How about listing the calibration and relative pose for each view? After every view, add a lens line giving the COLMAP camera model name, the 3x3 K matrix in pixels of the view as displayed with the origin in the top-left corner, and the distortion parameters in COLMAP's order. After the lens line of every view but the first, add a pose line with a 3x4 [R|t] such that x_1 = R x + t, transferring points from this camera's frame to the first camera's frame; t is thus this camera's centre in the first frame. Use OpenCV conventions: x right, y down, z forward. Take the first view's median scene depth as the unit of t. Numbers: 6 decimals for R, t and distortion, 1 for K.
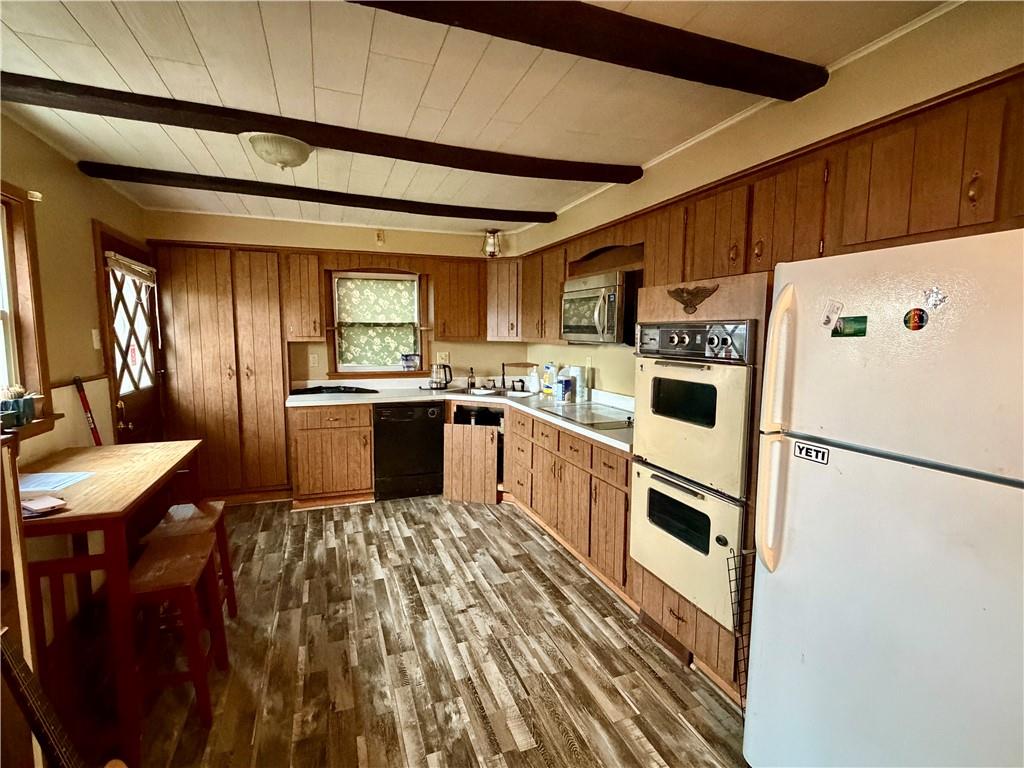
lens RADIAL K [[482.1, 0, 510.9], [0, 482.1, 383.8], [0, 0, 1]] dist [-0.003526, 0.000084]
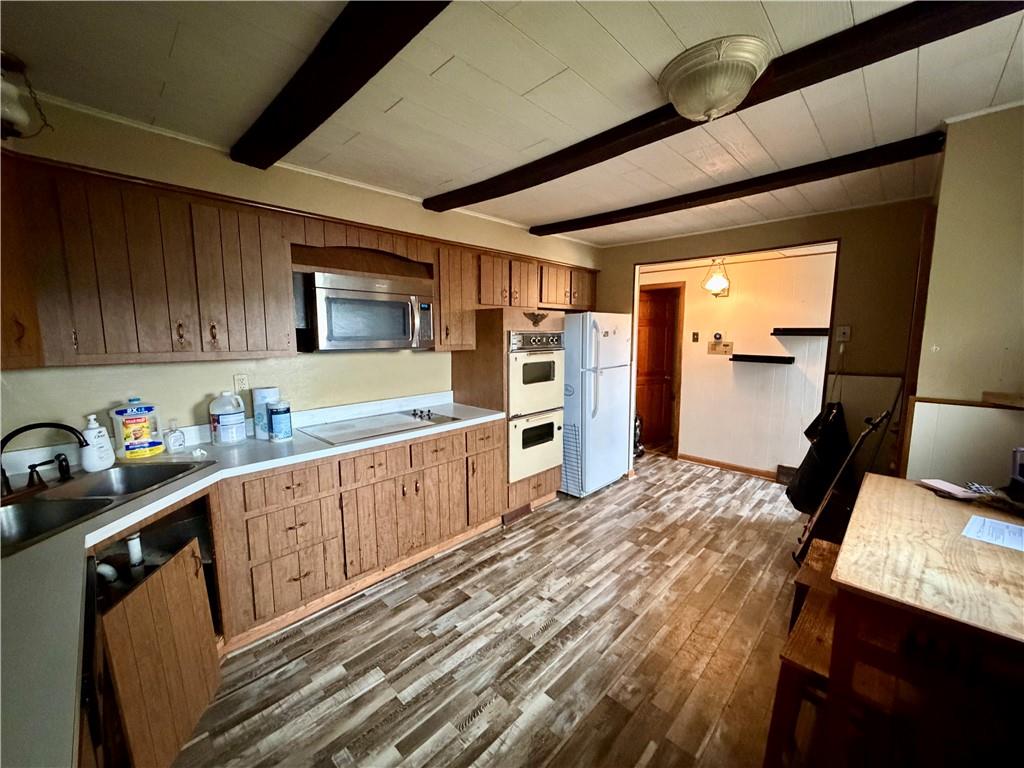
lens RADIAL K [[406.5, 0, 511.0], [0, 406.5, 380.8], [0, 0, 1]] dist [0.001808, -0.000057]
pose [[-0.419843, -0.113122, 0.900520, -0.818141], [0.096414, 0.981029, 0.168185, -0.165793], [-0.902461, 0.157434, -0.400971, 1.360956]]
